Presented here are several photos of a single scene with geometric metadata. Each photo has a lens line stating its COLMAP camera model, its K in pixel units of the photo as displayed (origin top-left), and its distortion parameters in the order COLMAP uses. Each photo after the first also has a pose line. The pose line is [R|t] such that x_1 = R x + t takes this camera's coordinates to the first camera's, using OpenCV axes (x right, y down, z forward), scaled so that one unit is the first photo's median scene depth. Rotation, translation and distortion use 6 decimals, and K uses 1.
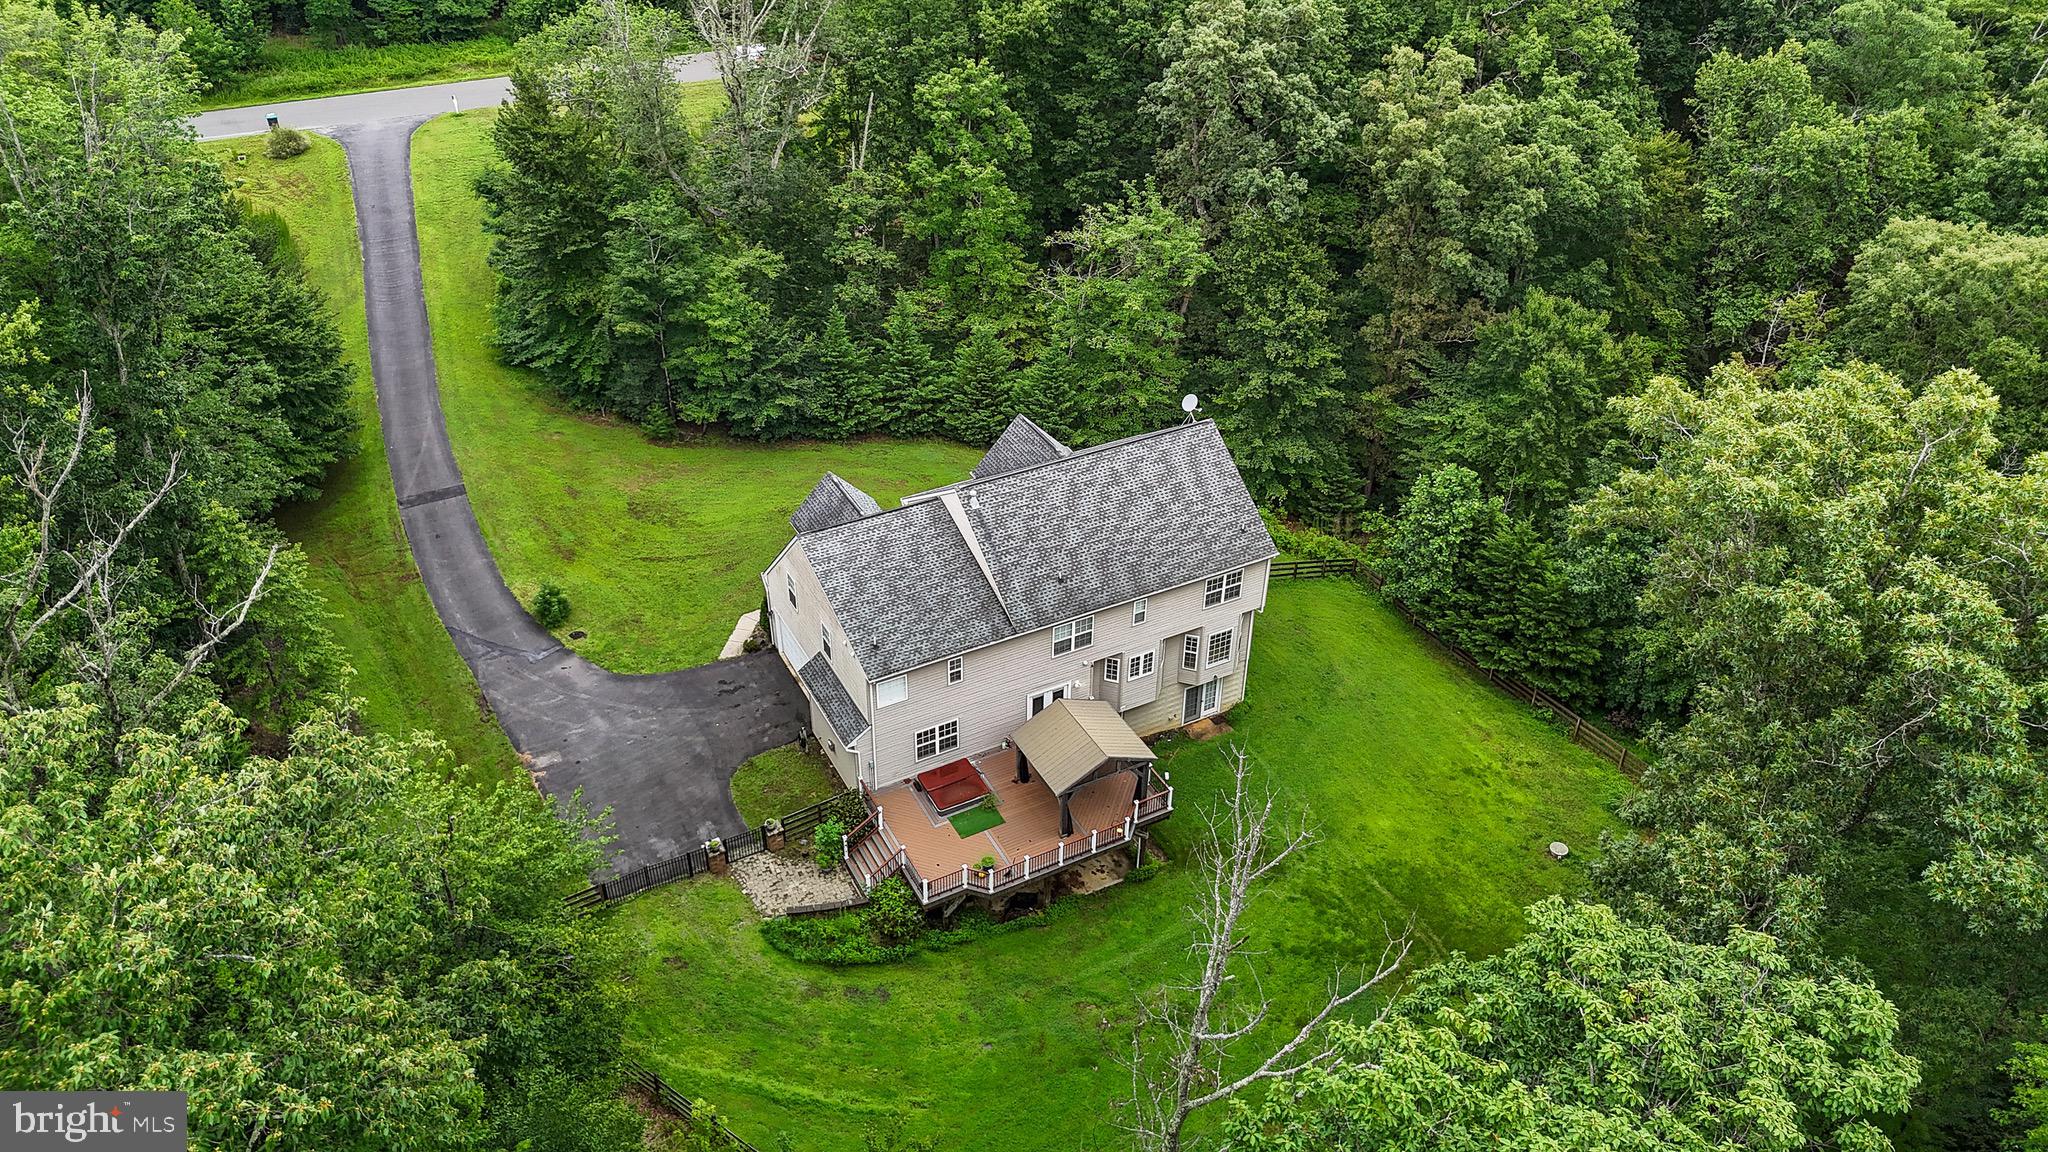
lens RADIAL K [[1500.5, 0, 1024.0], [0, 1500.5, 576.0], [0, 0, 1]] dist [0.045627, -0.057100]
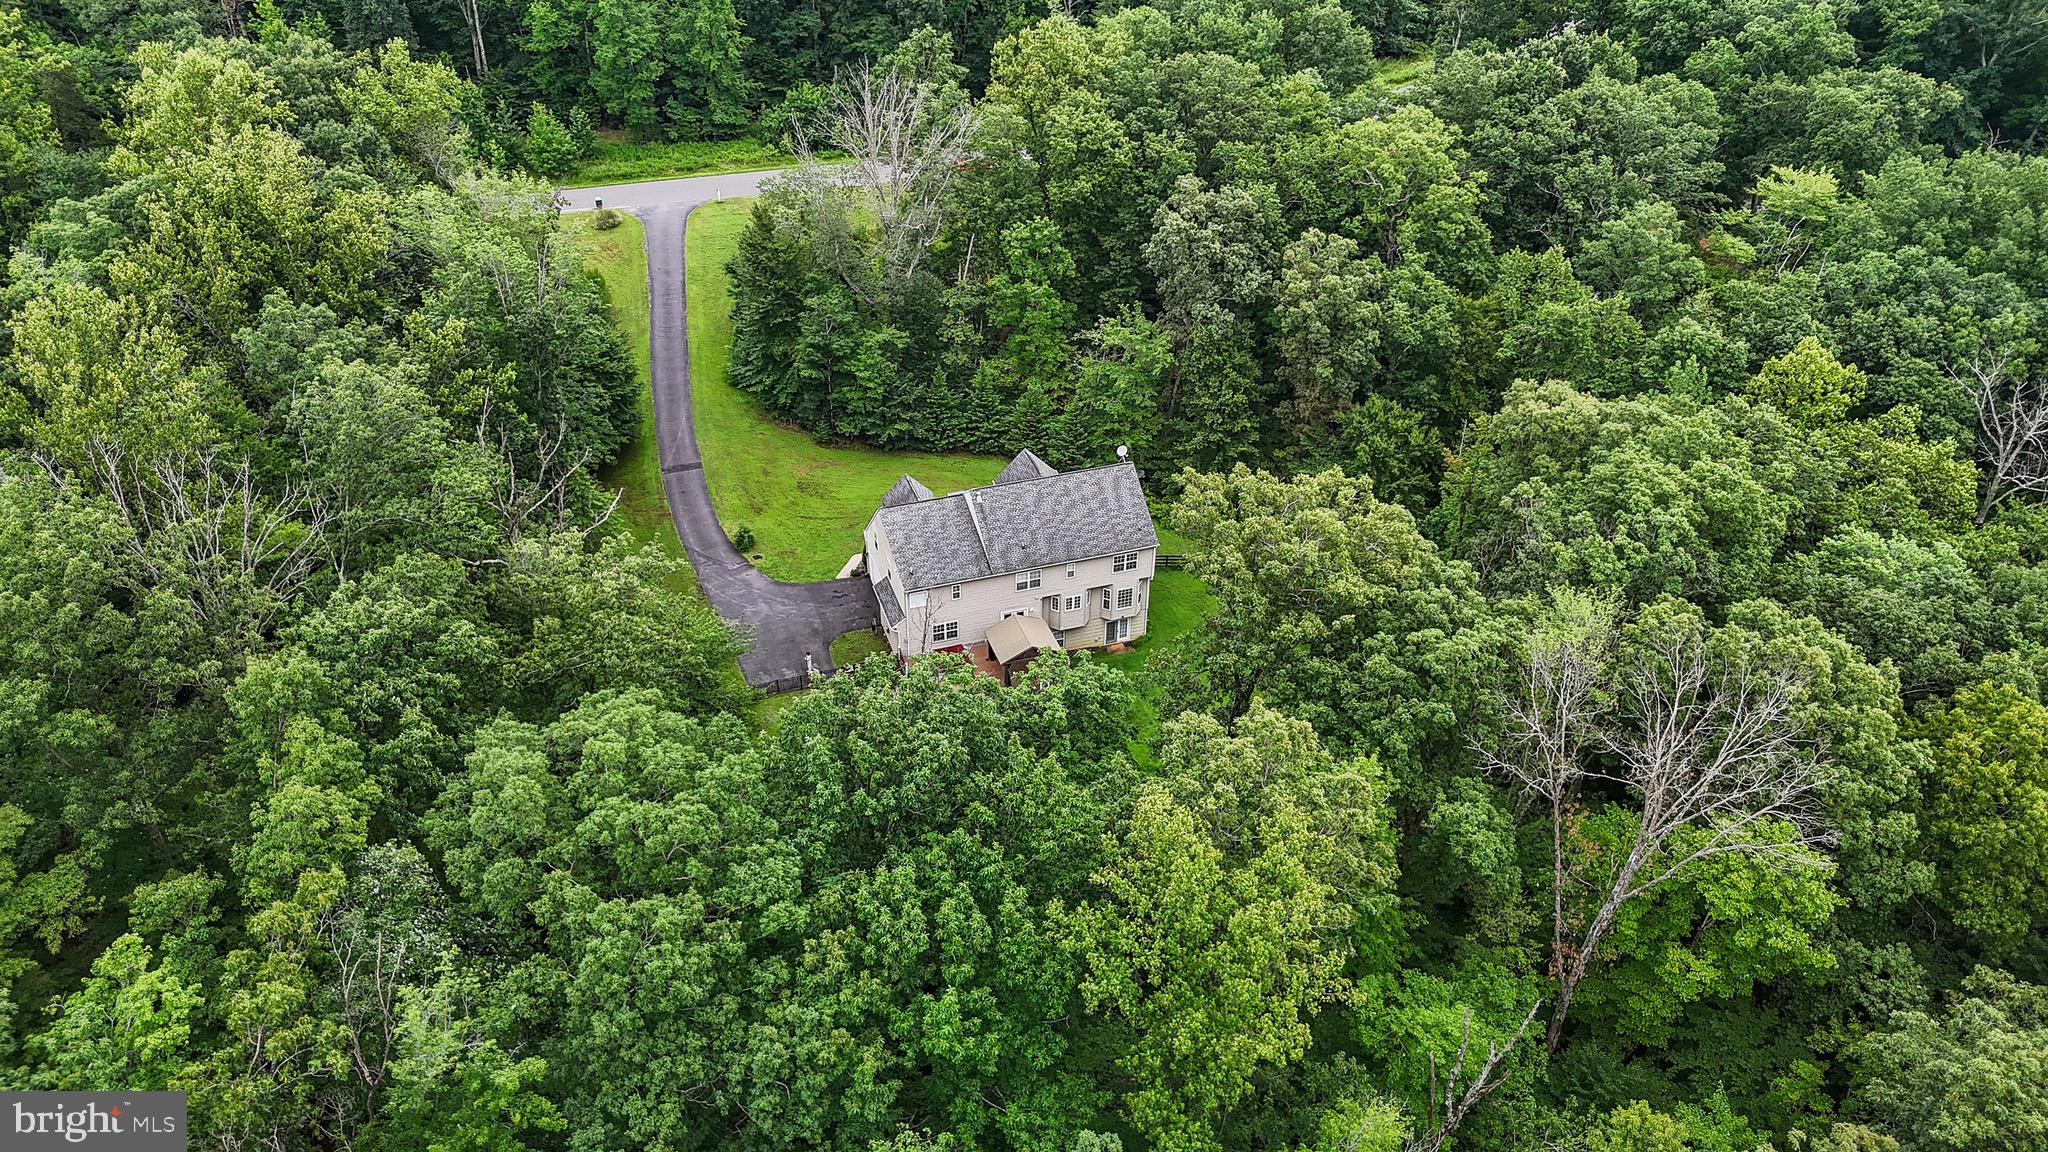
lens RADIAL K [[1490.5, 0, 1017.4], [0, 1490.5, 573.5], [0, 0, 1]] dist [0.051744, -0.069148]
pose [[0.986139, 0.092742, -0.137578, 0.196963], [-0.092920, 0.995660, 0.005145, 0.018790], [0.137458, 0.007710, 0.990478, -0.546181]]
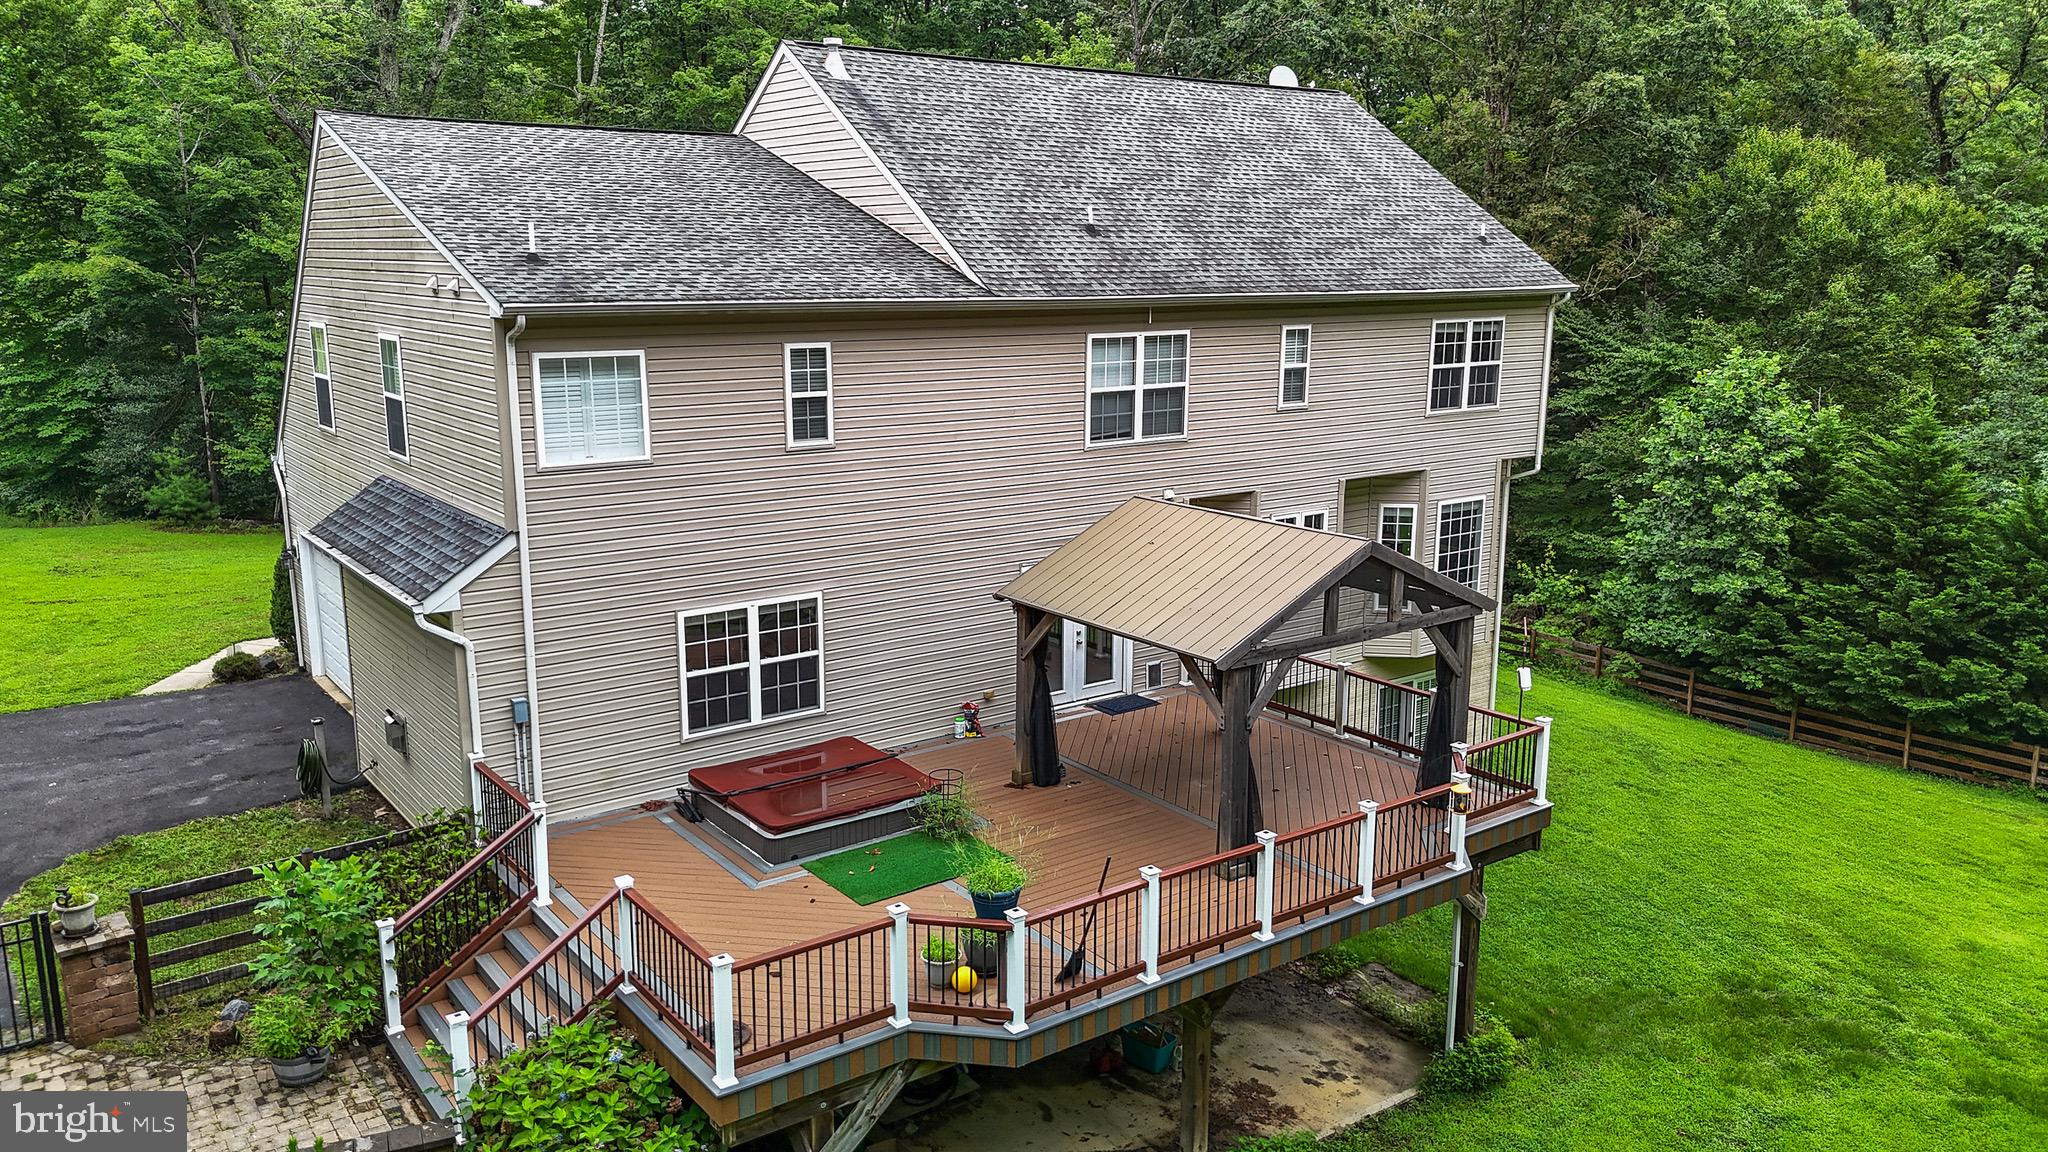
lens RADIAL K [[1500.5, 0, 1024.0], [0, 1500.5, 576.0], [0, 0, 1]] dist [0.045627, -0.057100]
pose [[0.988092, -0.033960, 0.150070, -0.037058], [0.091101, 0.915128, -0.392737, 0.166289], [-0.123996, 0.401732, 0.907324, 0.537855]]
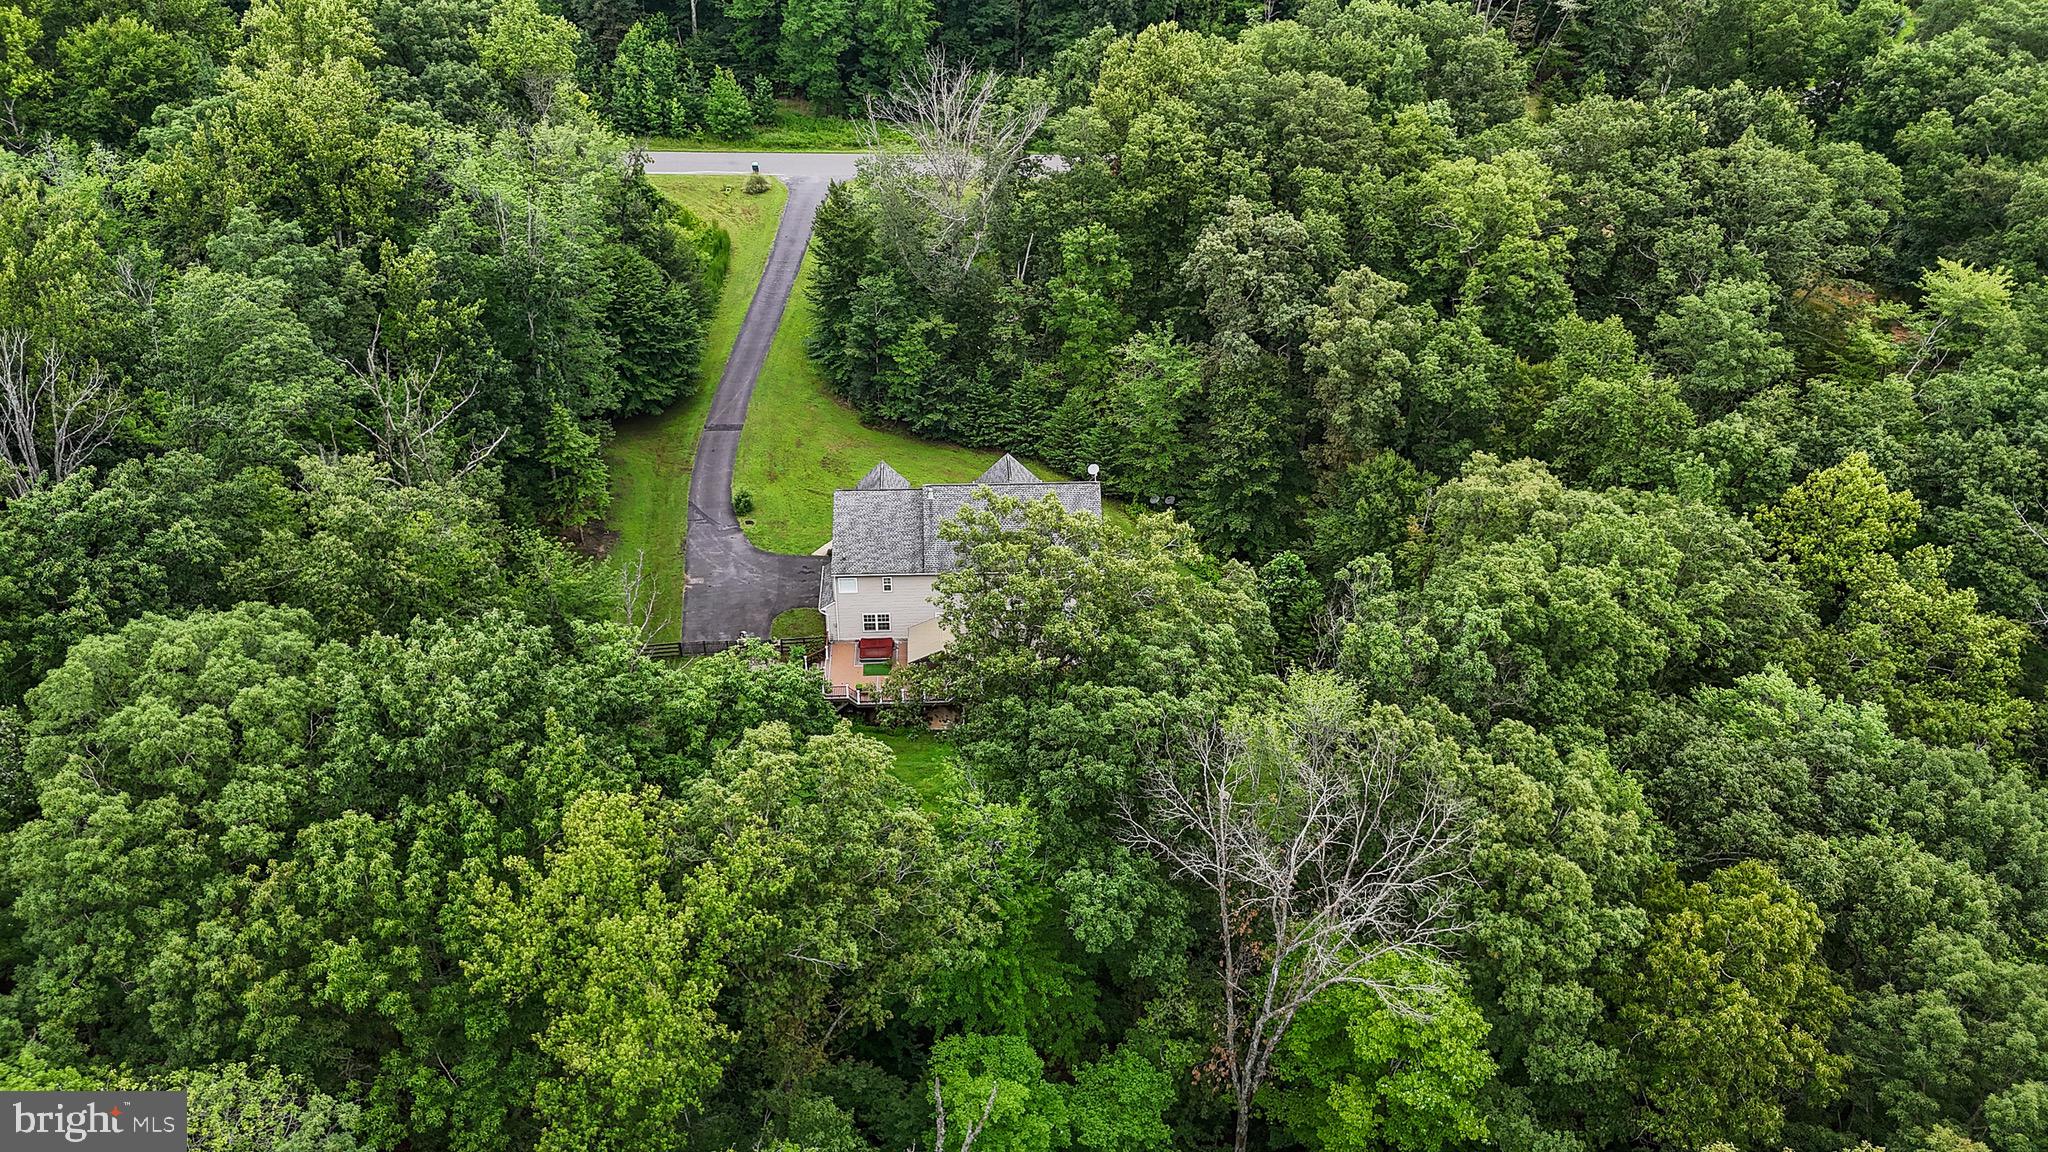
lens RADIAL K [[1500.5, 0, 1024.0], [0, 1500.5, 576.0], [0, 0, 1]] dist [0.045627, -0.057100]
pose [[0.908933, 0.245057, -0.337325, 0.513164], [-0.246291, 0.968376, 0.039859, -0.041910], [0.336426, 0.046851, 0.940544, -0.448124]]
